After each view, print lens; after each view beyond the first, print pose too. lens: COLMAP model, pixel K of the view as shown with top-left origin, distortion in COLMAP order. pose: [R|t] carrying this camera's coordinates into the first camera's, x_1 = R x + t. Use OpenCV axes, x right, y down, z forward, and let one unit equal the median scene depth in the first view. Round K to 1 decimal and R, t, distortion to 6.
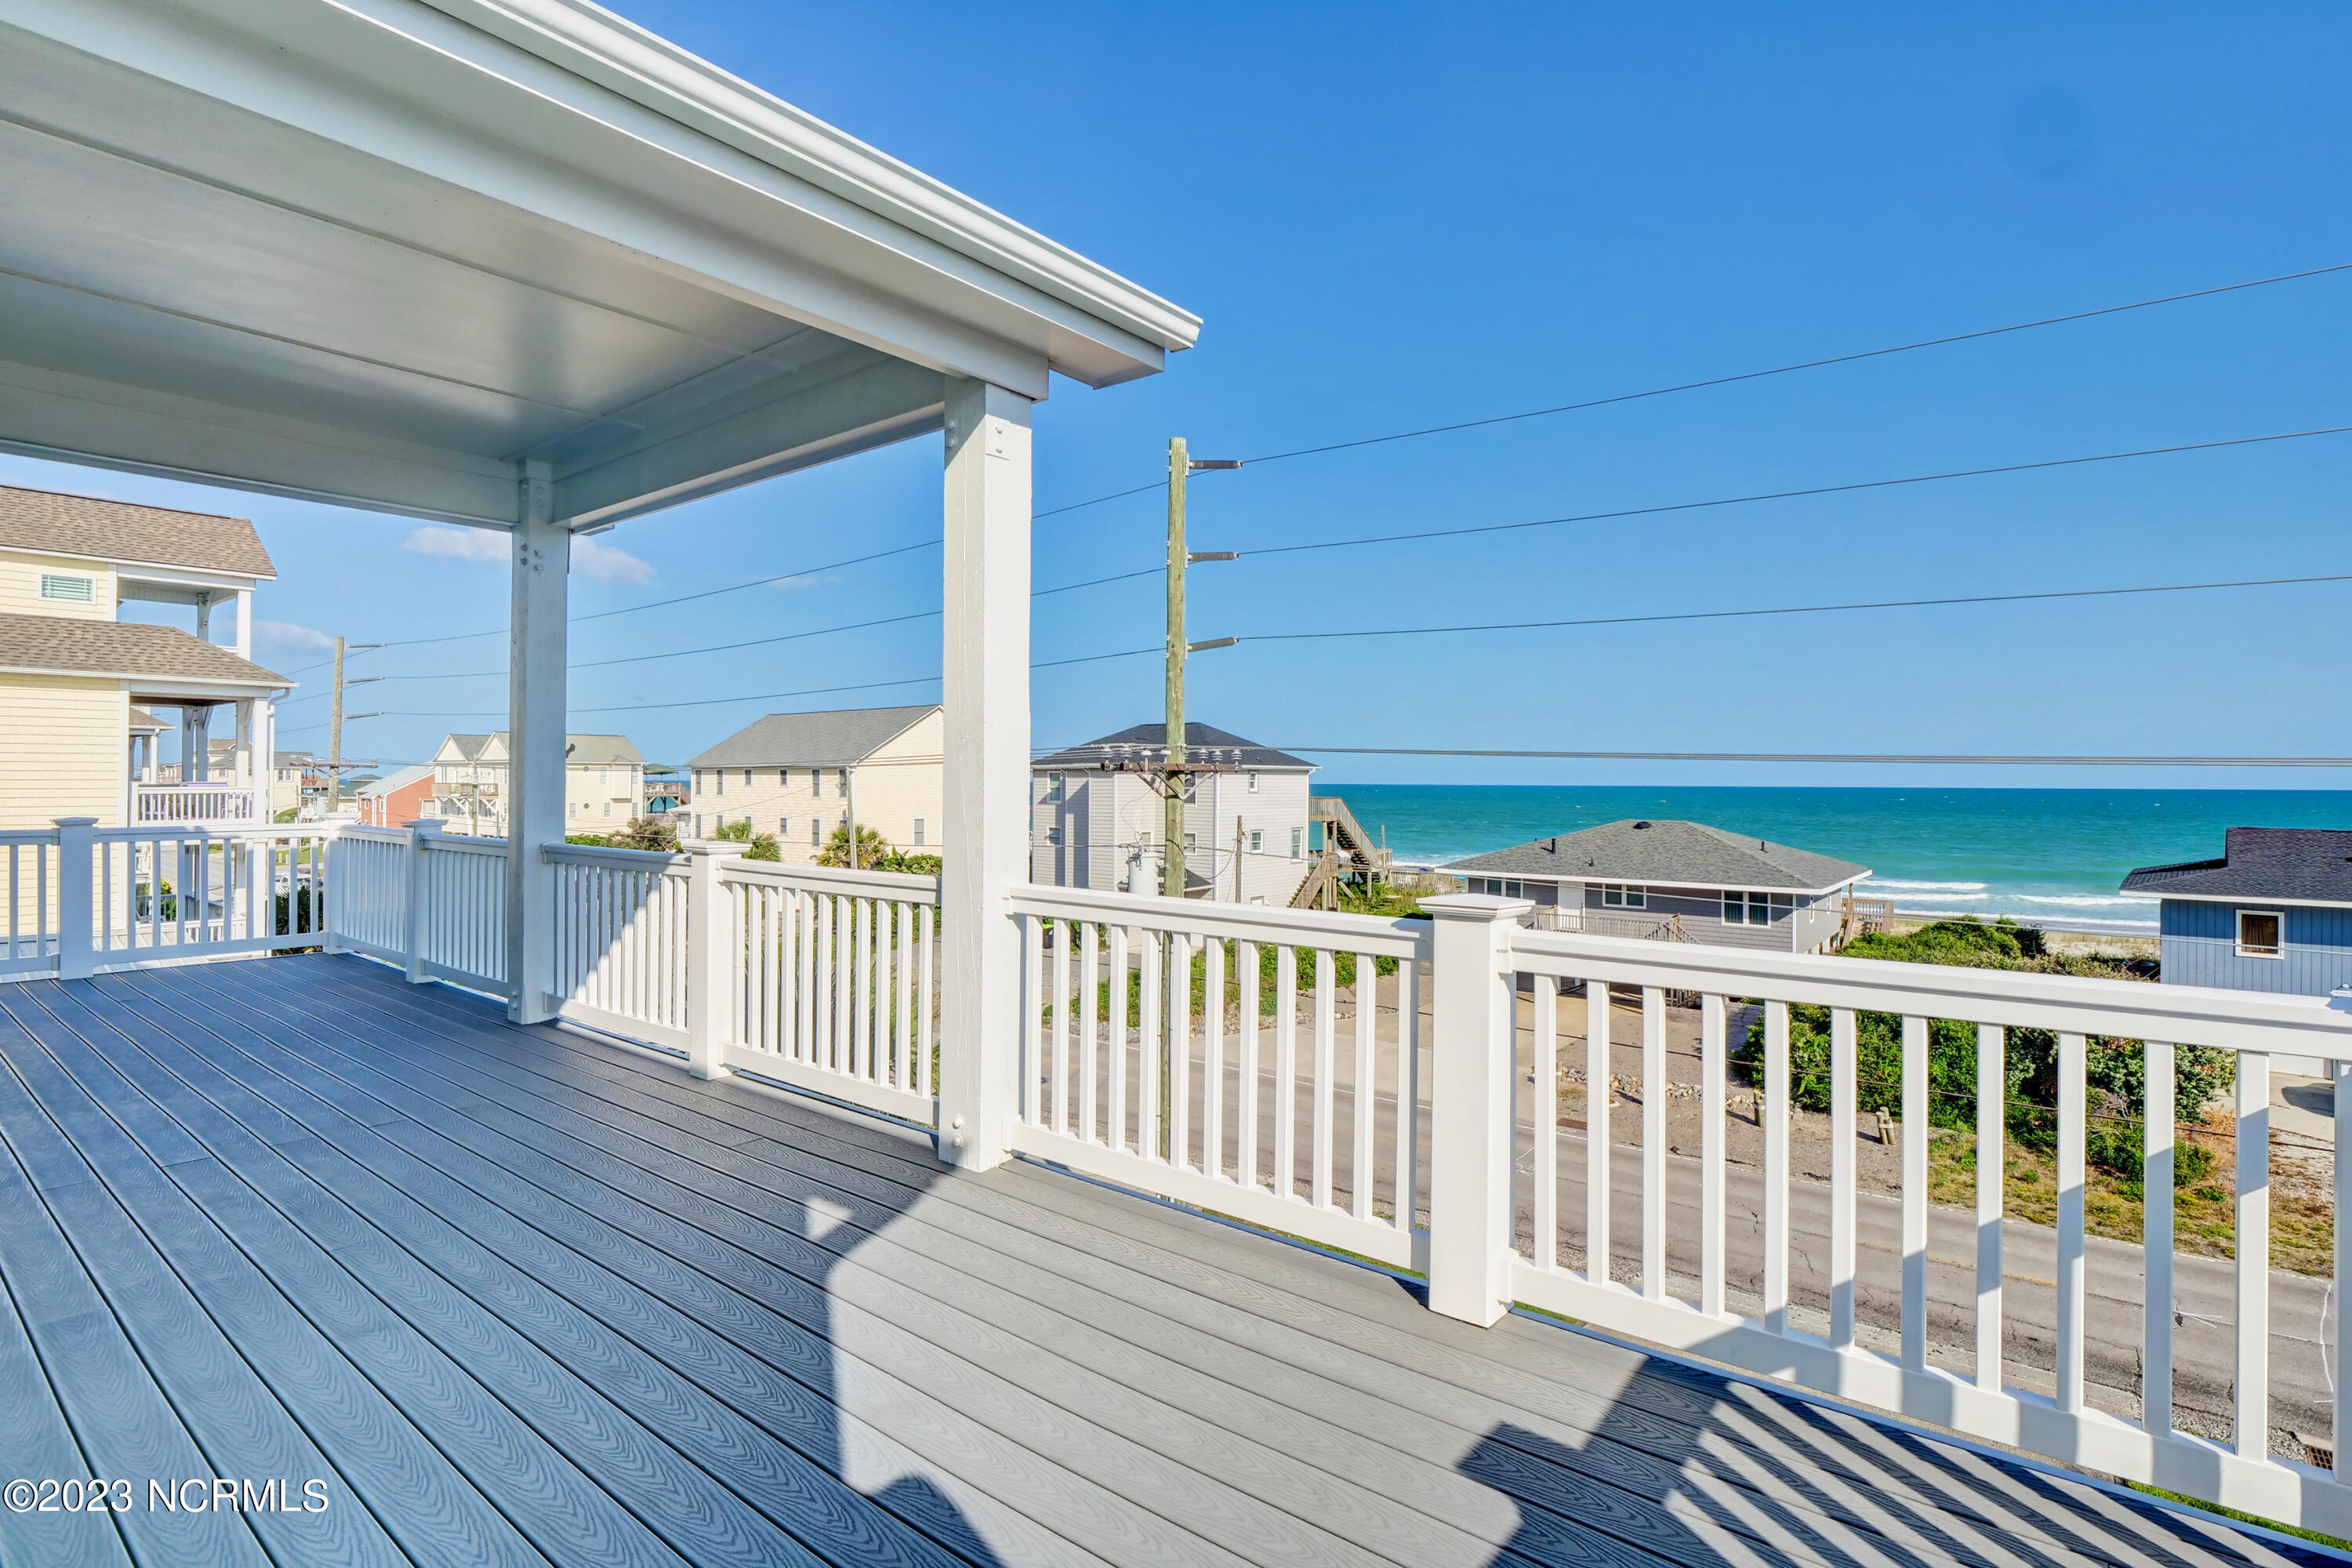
lens RADIAL K [[1135.7, 0, 1173.2], [0, 1135.7, 781.4], [0, 0, 1]] dist [-0.010340, -0.001835]
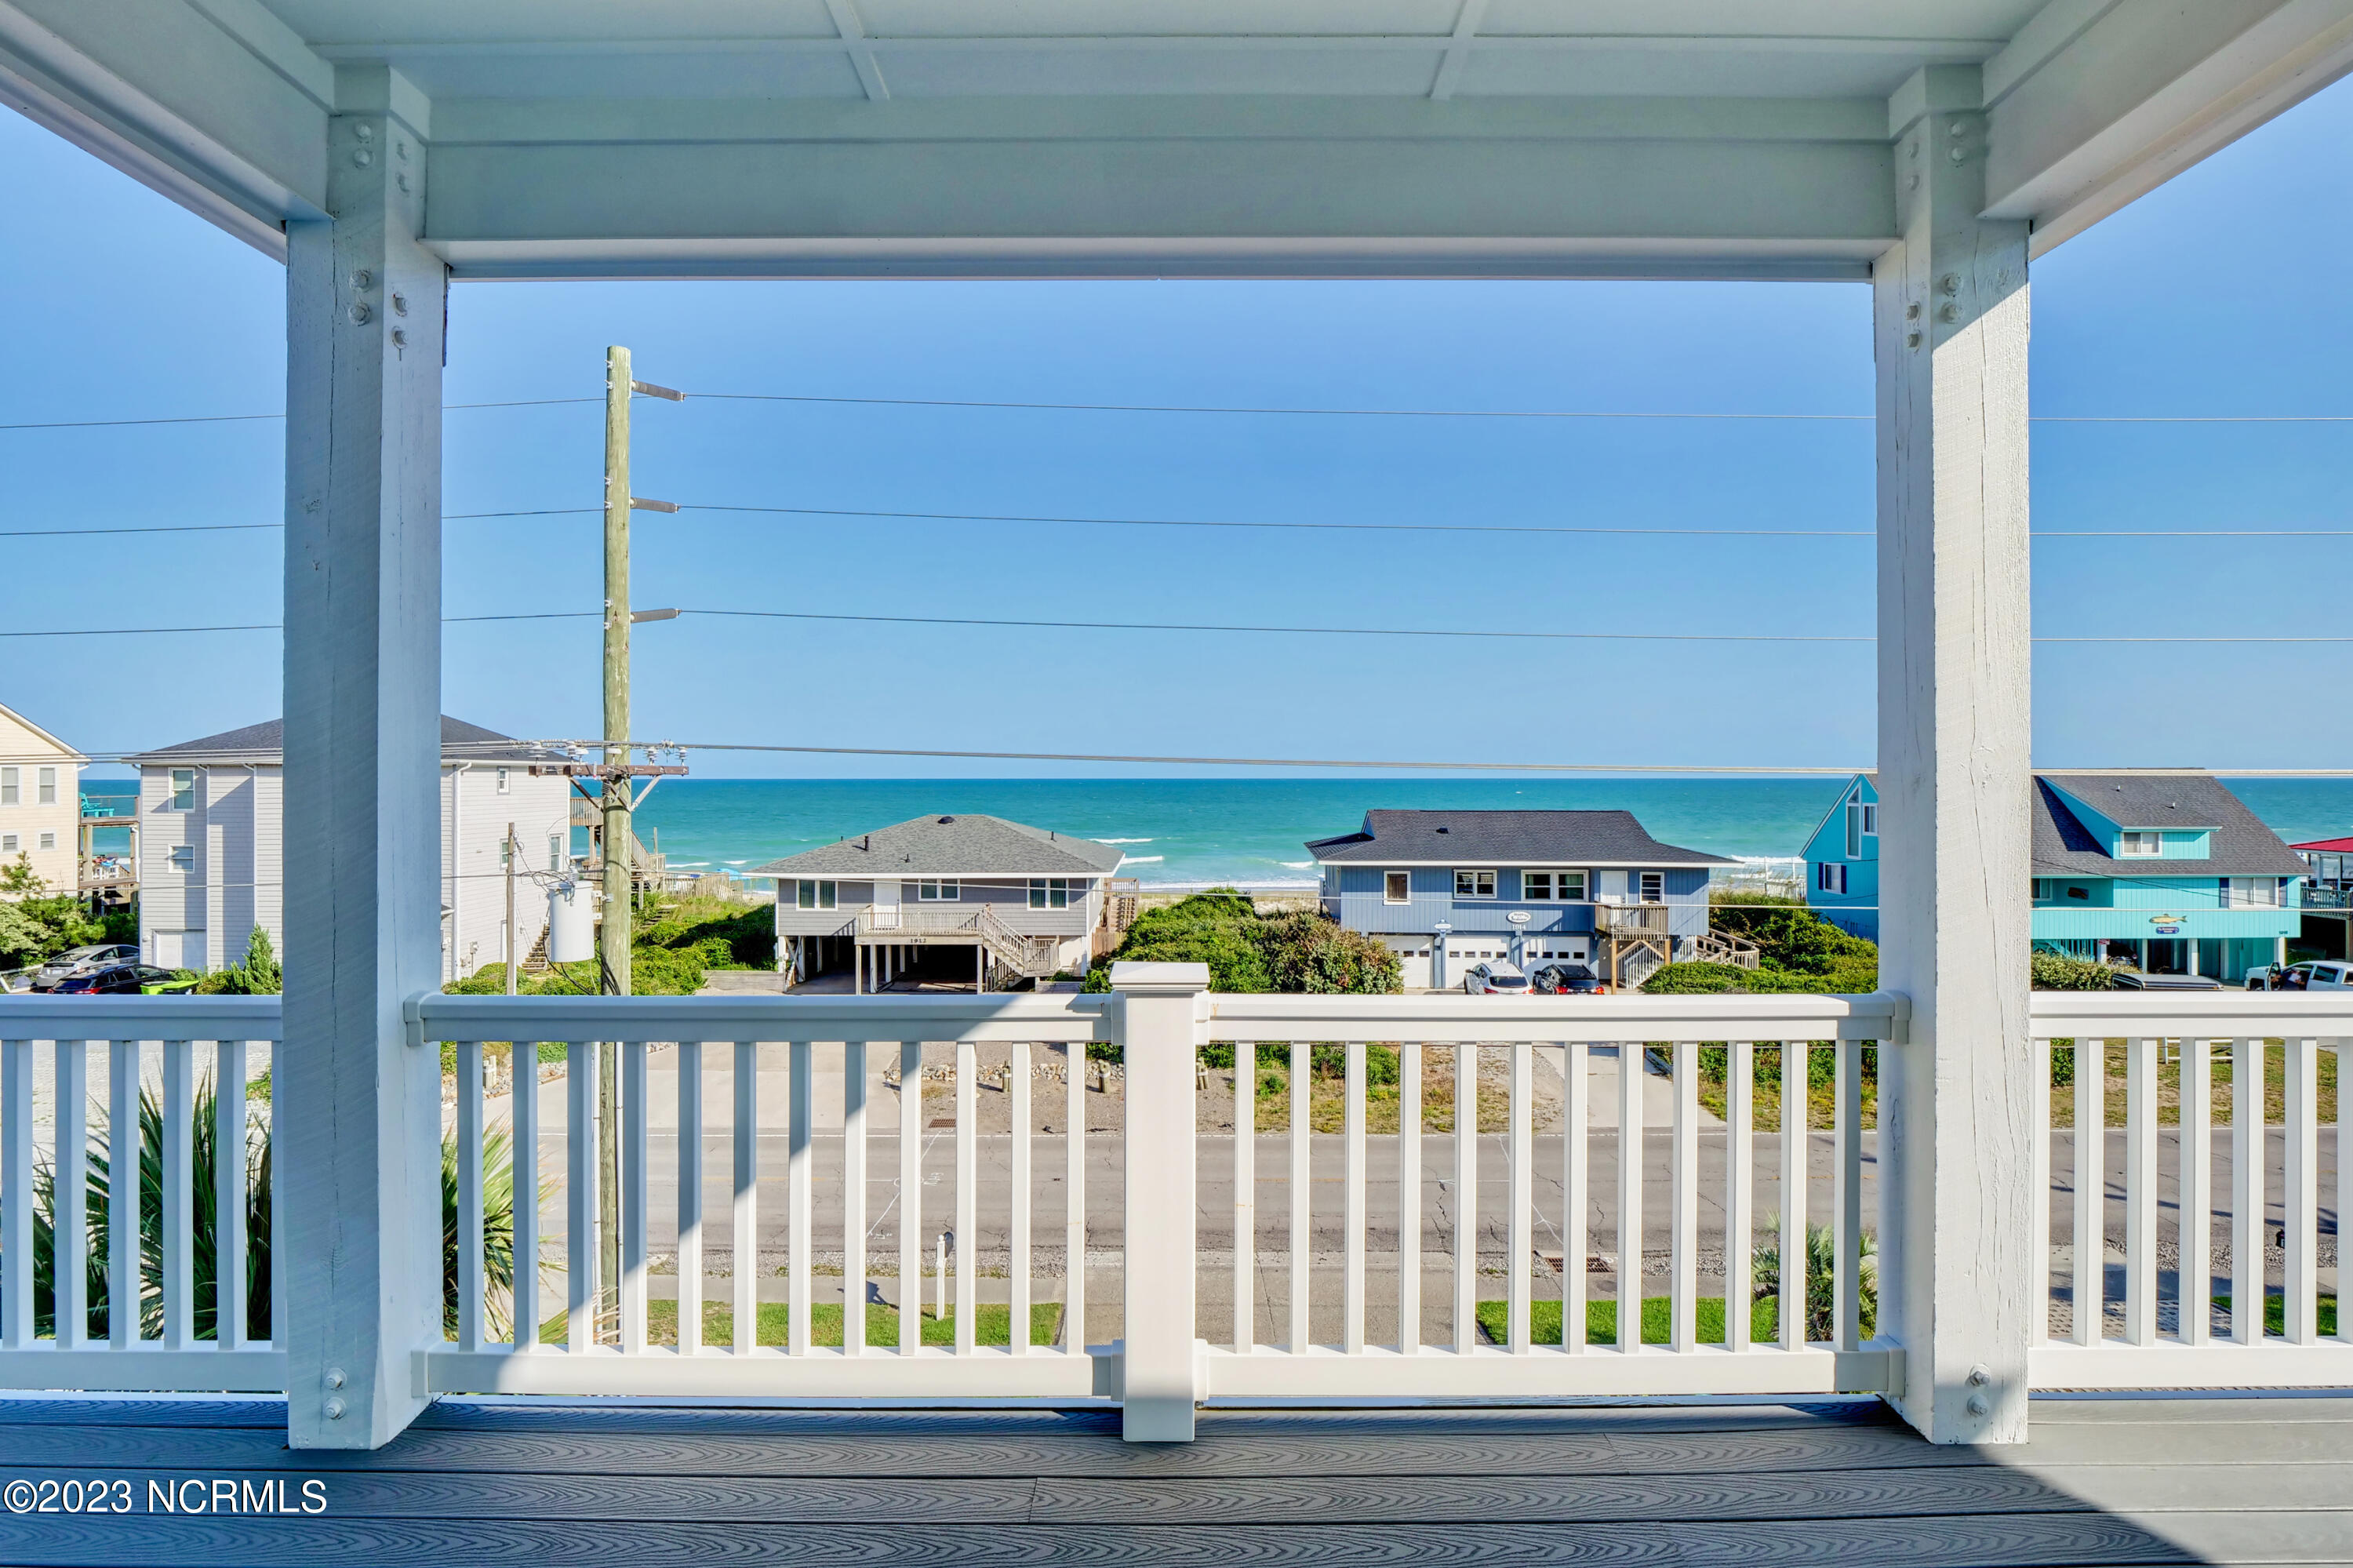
lens RADIAL K [[1136.3, 0, 1175.2], [0, 1136.3, 773.1], [0, 0, 1]] dist [-0.010340, -0.001835]
pose [[0.779952, -0.003832, 0.625828, -0.083624], [0.004718, 0.999989, 0.000243, -0.003805], [-0.625822, 0.002763, 0.779961, 0.069575]]
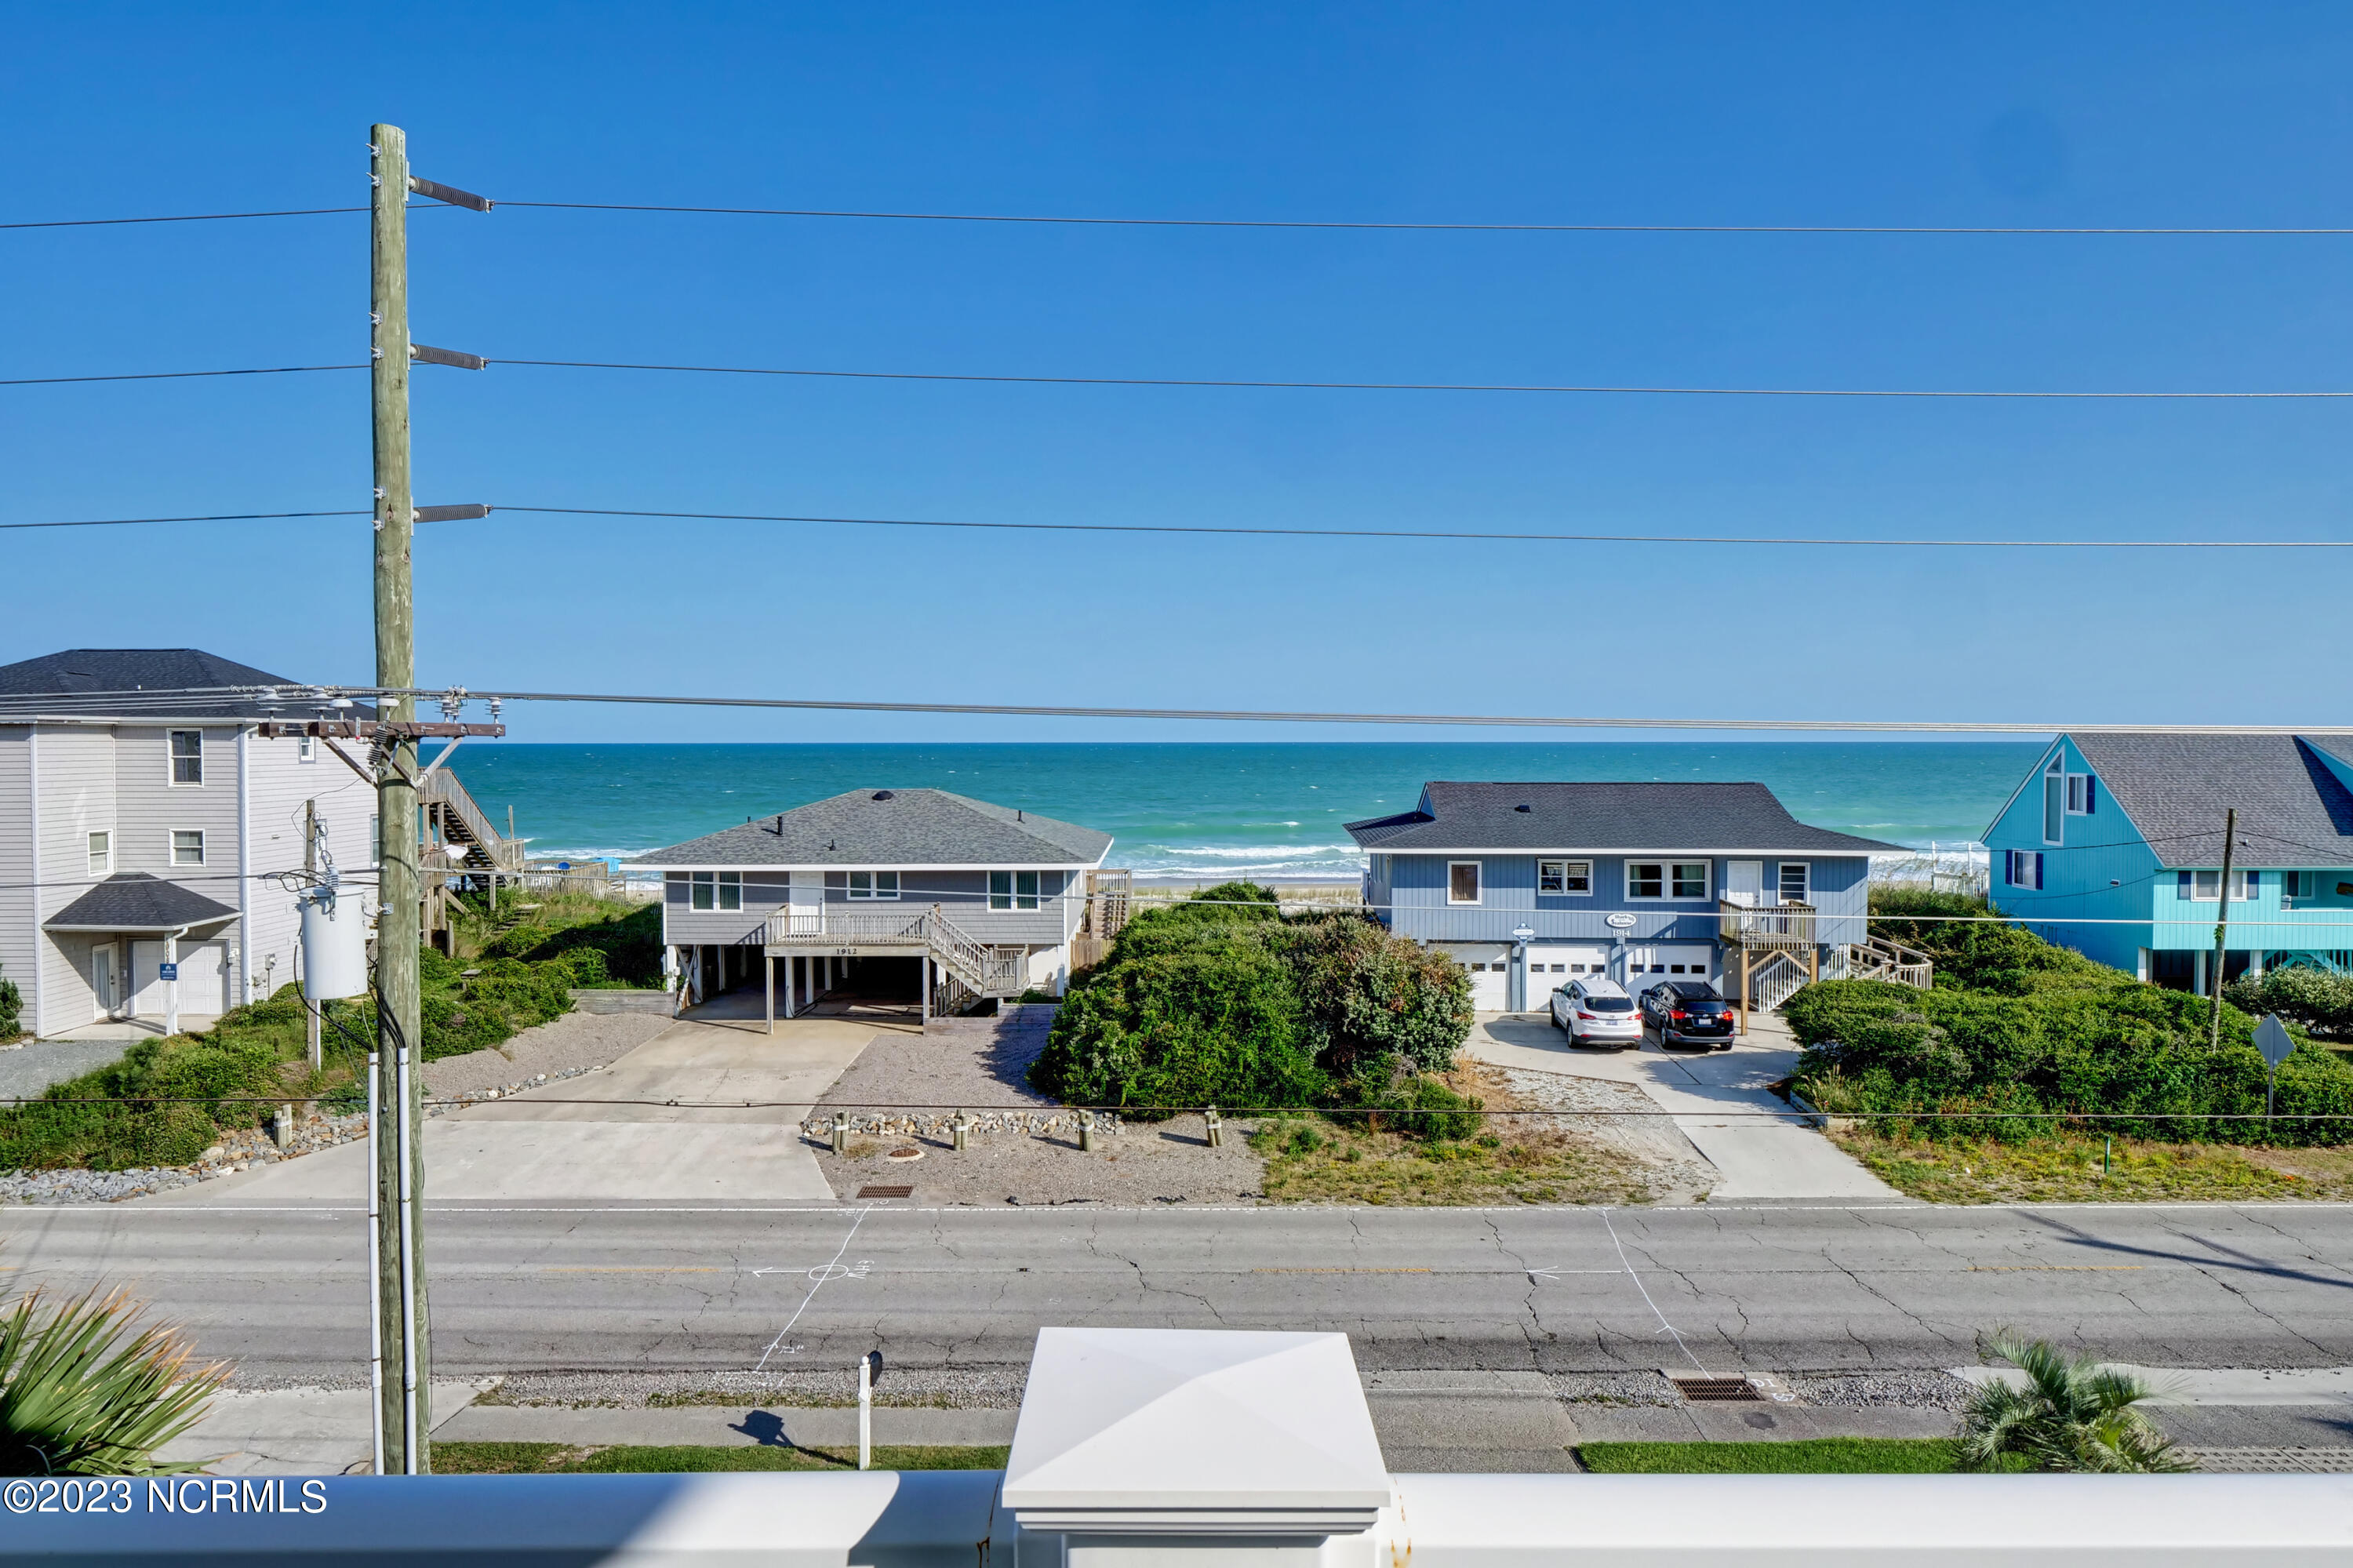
lens RADIAL K [[1417.0, 0, 1172.4], [0, 1417.0, 775.6], [0, 0, 1]] dist [0.003621, 0.000647]
pose [[0.781818, -0.022130, 0.623114, -0.060342], [0.005574, 0.999578, 0.028506, -0.003260], [-0.623482, -0.018813, 0.781611, 0.100069]]
